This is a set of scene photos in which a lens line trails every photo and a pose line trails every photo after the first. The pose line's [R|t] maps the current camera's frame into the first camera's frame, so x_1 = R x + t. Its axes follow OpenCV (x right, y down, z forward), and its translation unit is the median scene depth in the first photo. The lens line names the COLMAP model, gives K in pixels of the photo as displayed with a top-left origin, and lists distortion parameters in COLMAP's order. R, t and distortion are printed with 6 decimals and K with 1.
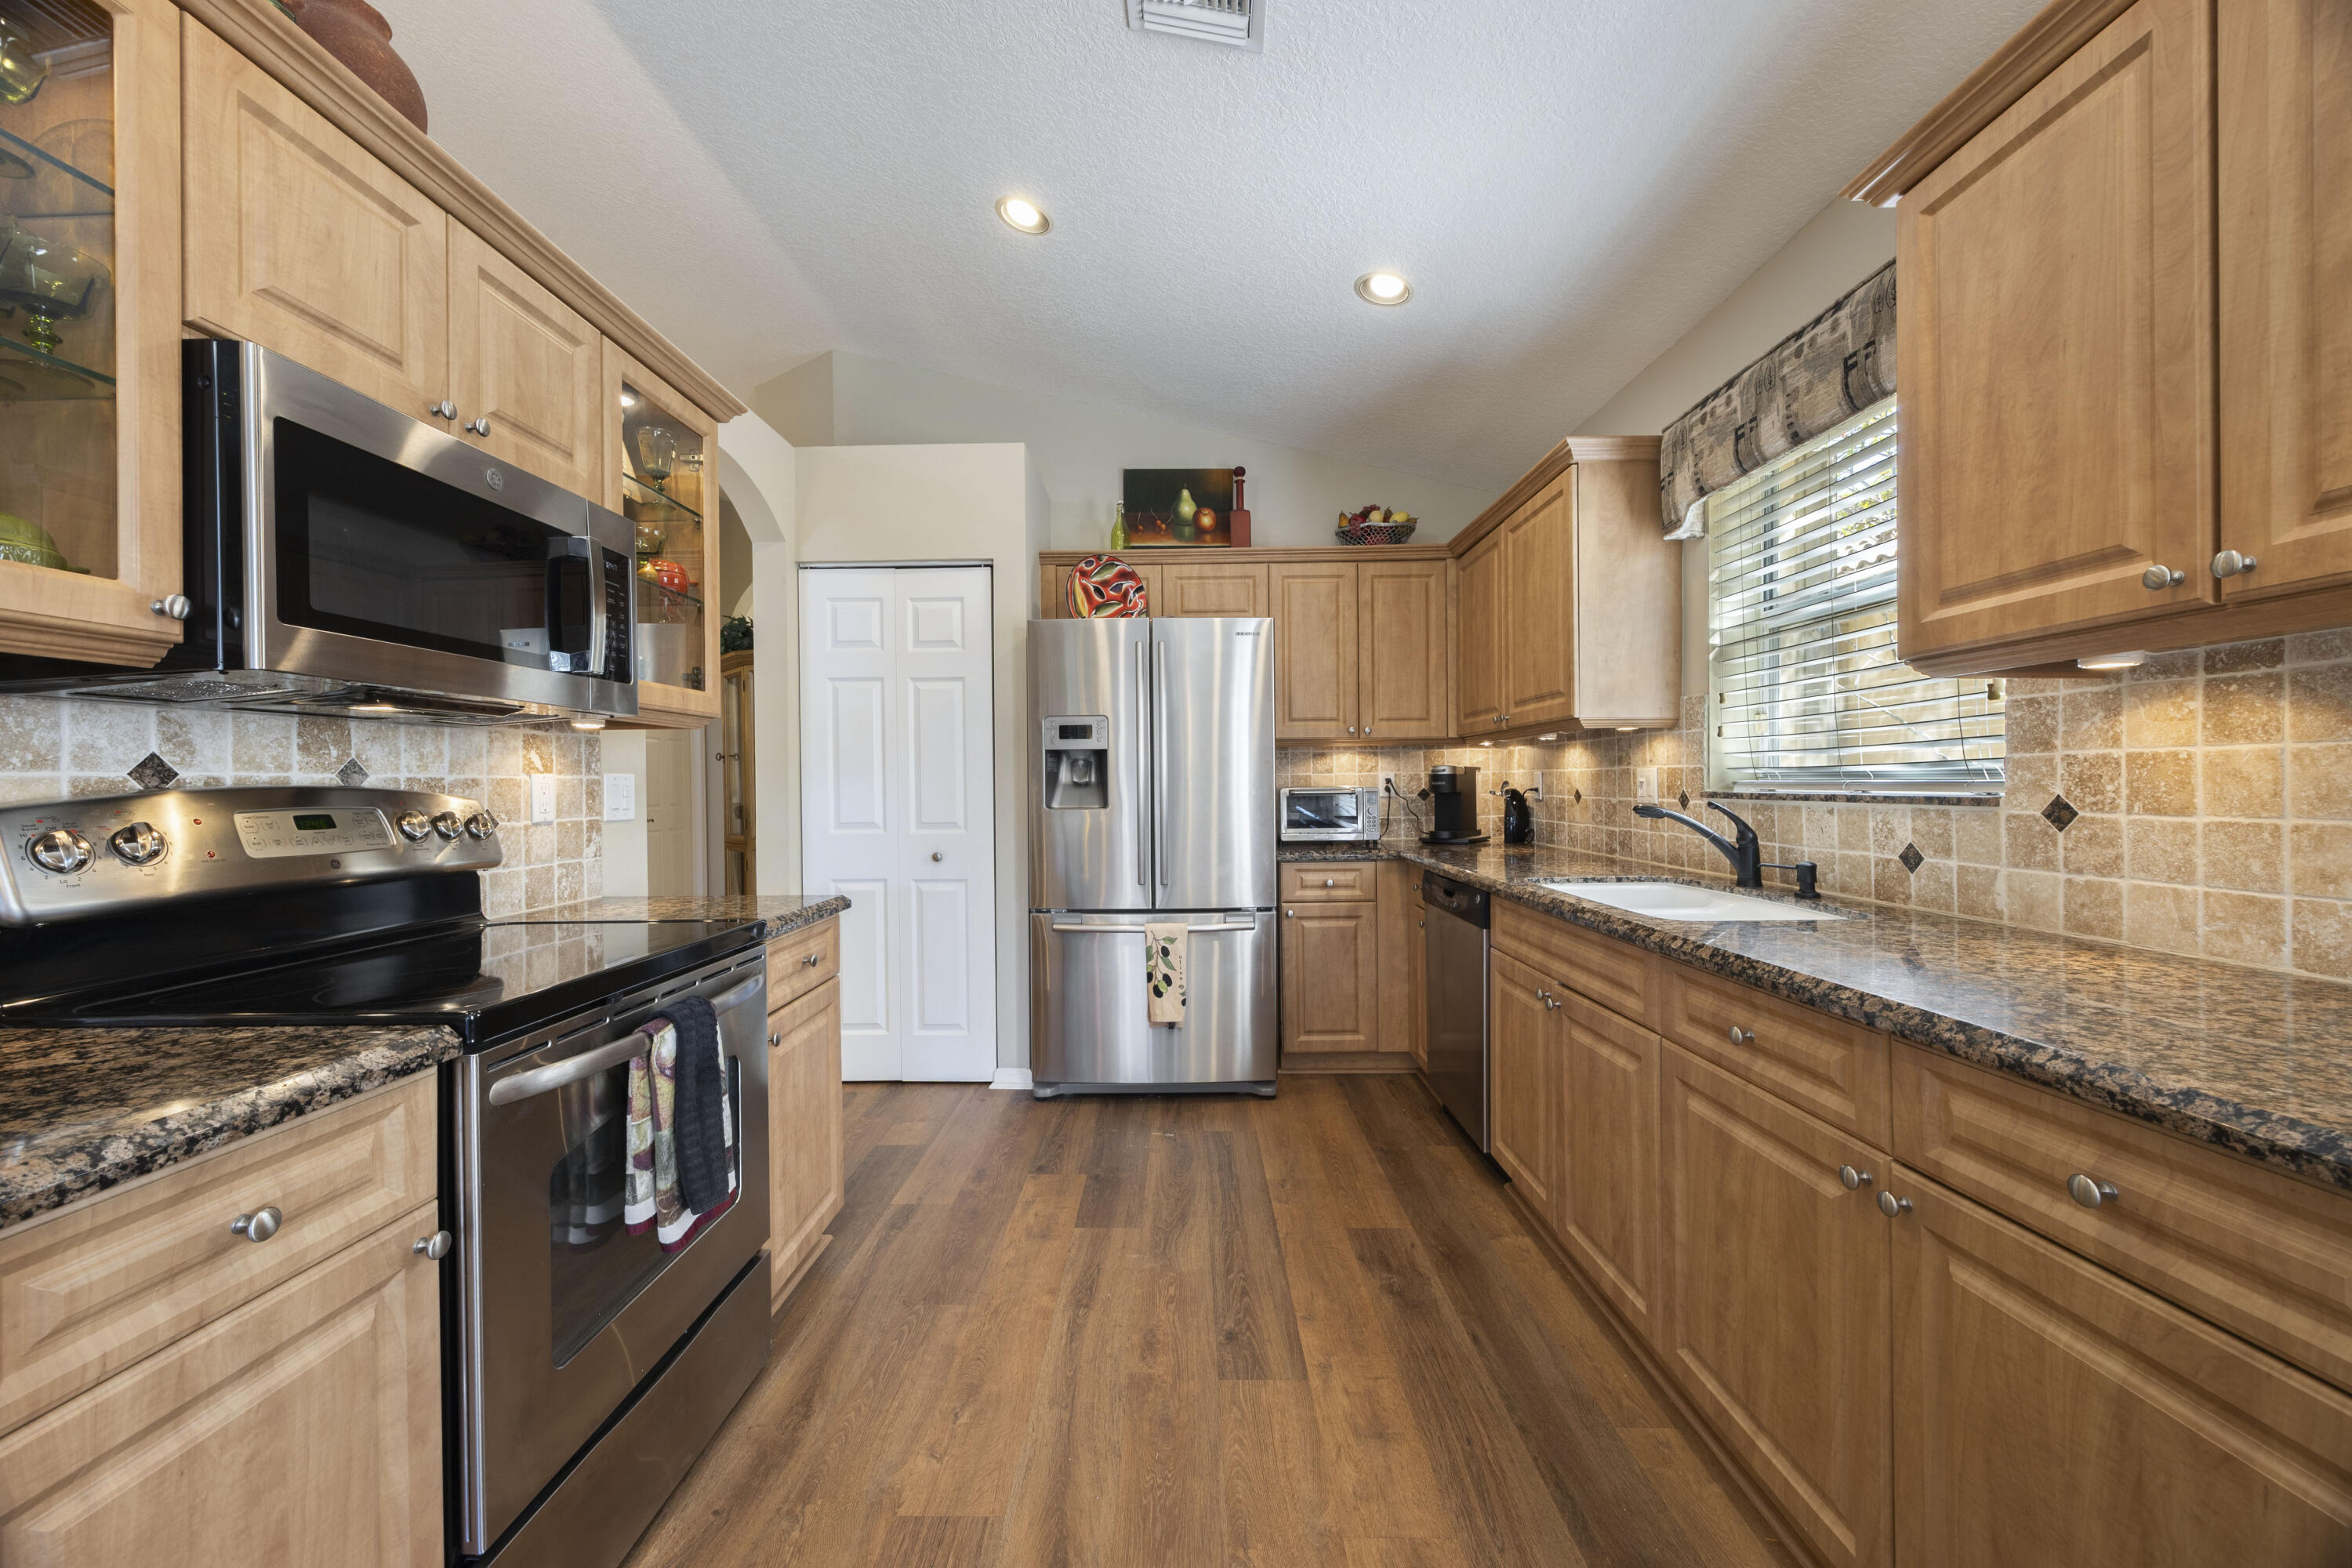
lens RADIAL K [[898.2, 0, 1170.1], [0, 898.2, 780.9], [0, 0, 1]] dist [-0.001011, -0.000005]
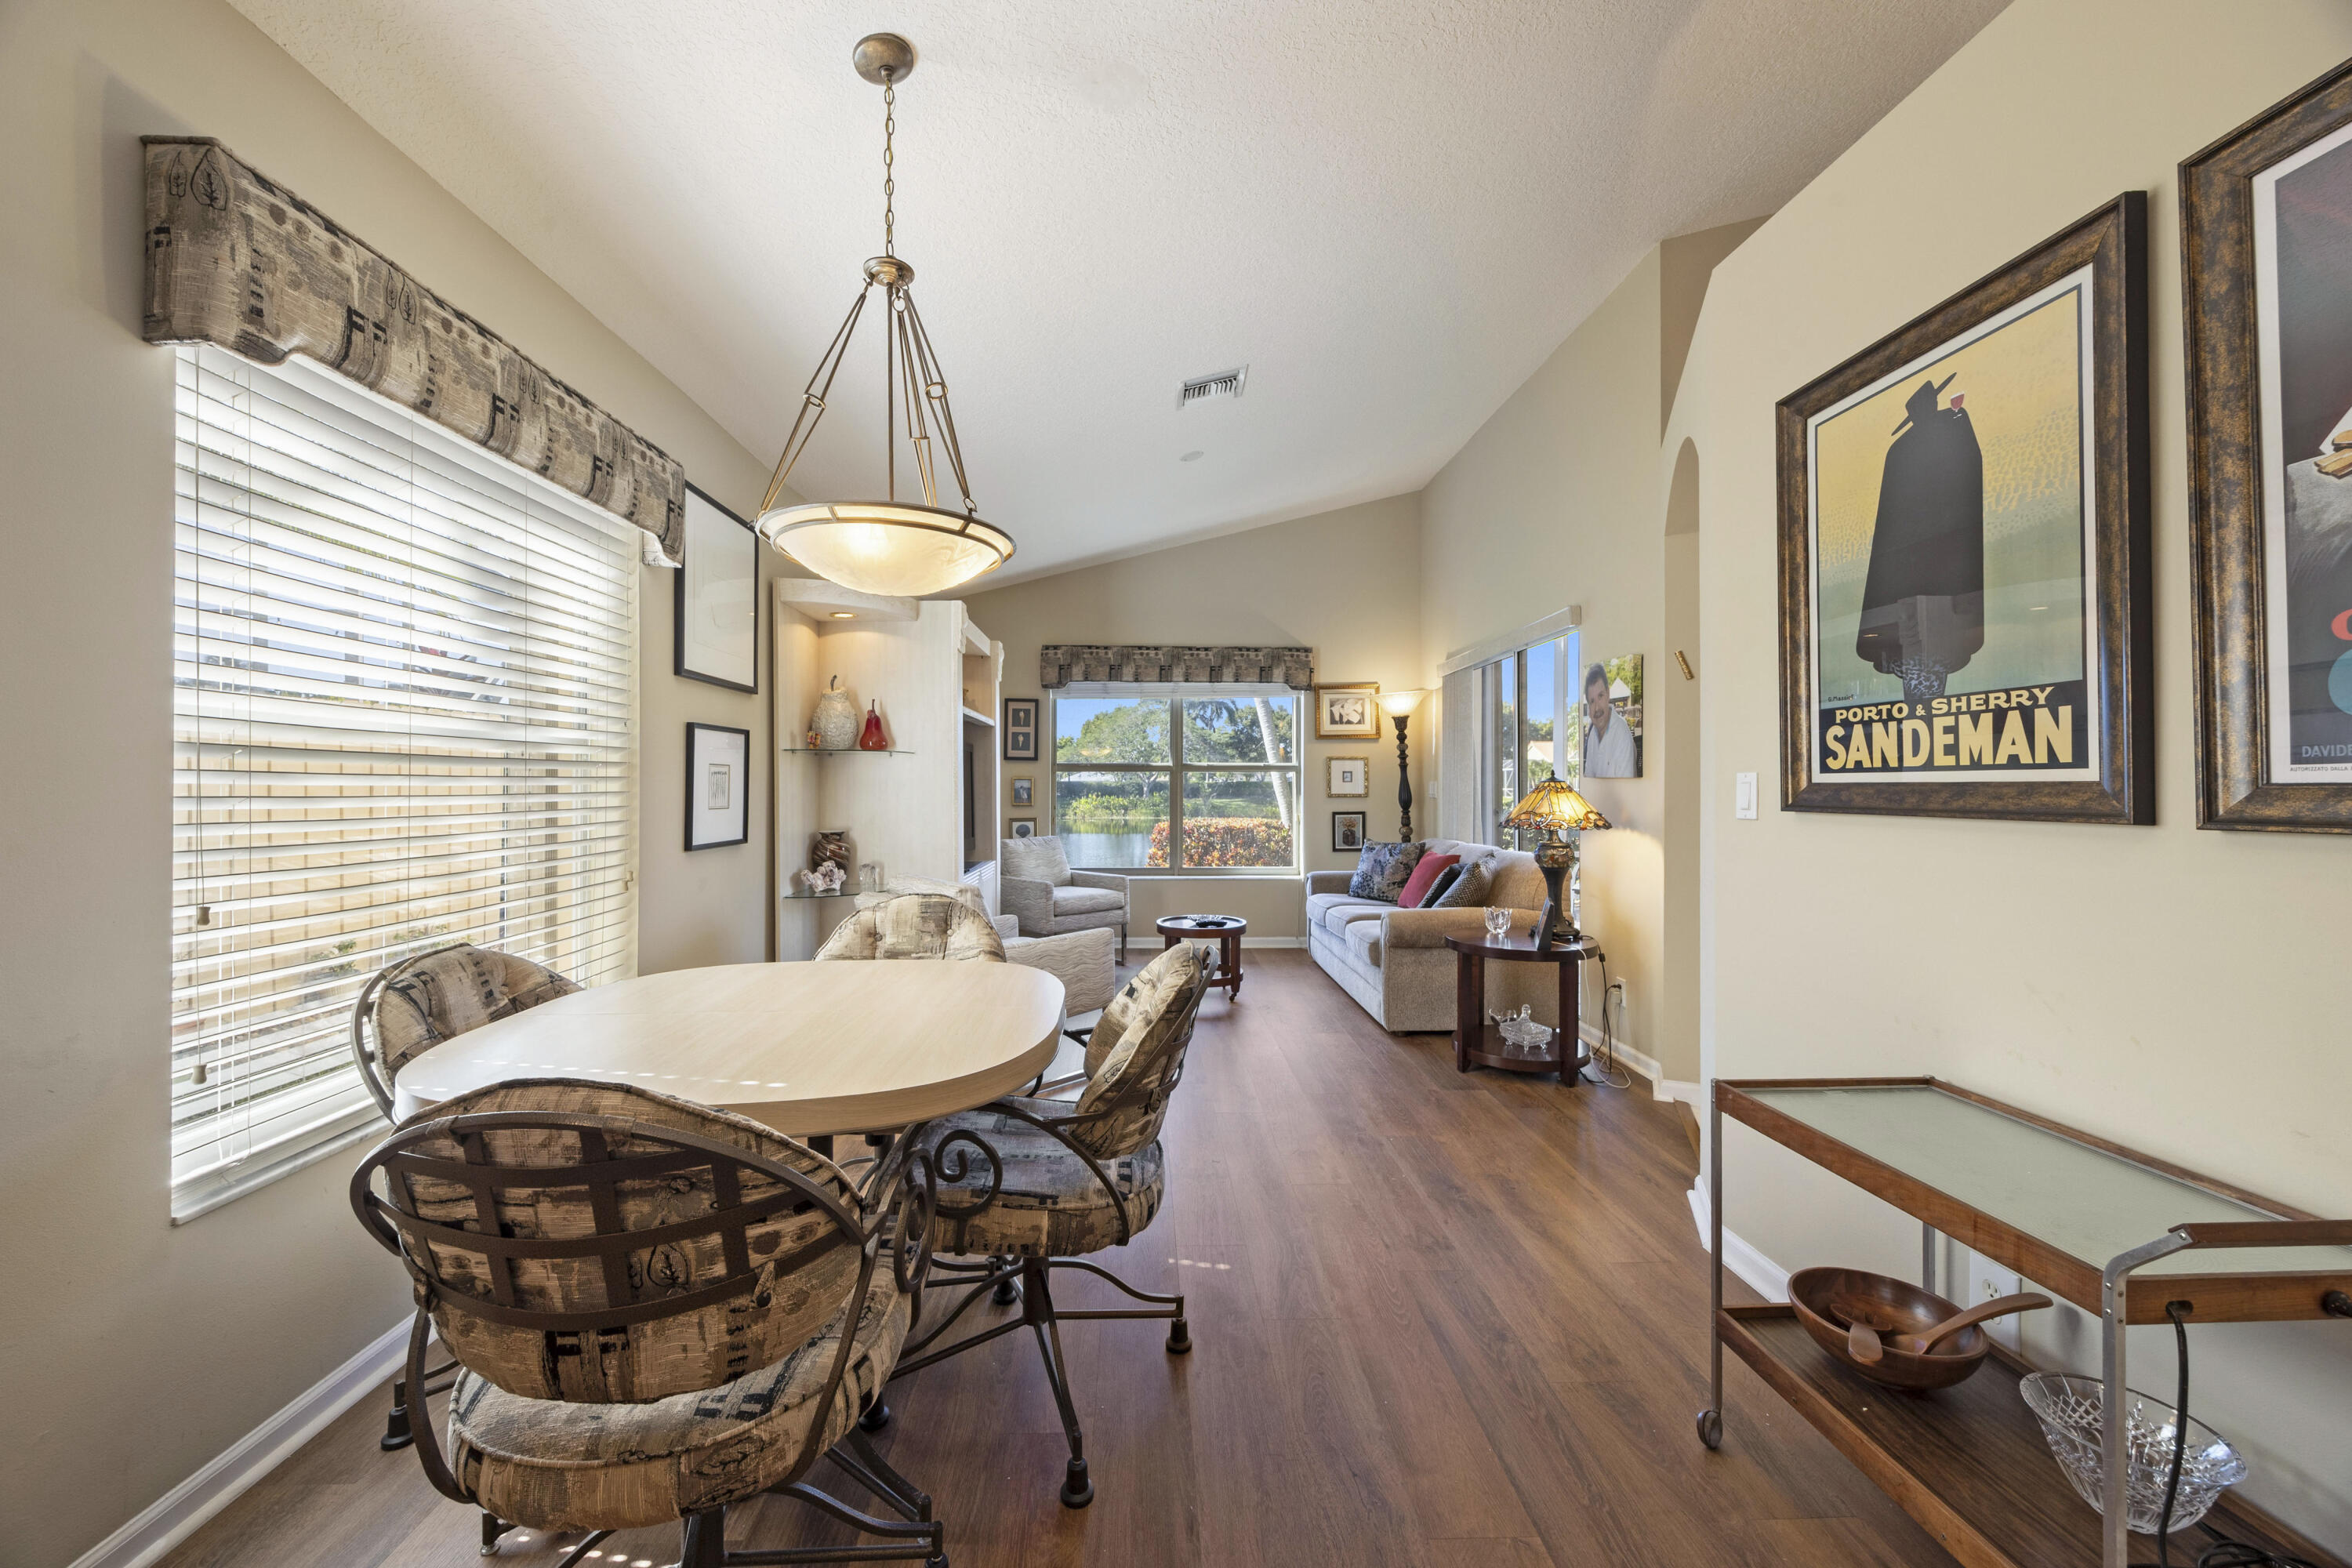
lens RADIAL K [[910.2, 0, 1181.6], [0, 910.2, 773.3], [0, 0, 1]] dist [-0.002397, -0.000135]
pose [[-0.998133, 0.000793, -0.061080, 0.034008], [0.001300, 0.999965, -0.008257, -0.029772], [0.061071, -0.008321, -0.998099, 1.979049]]
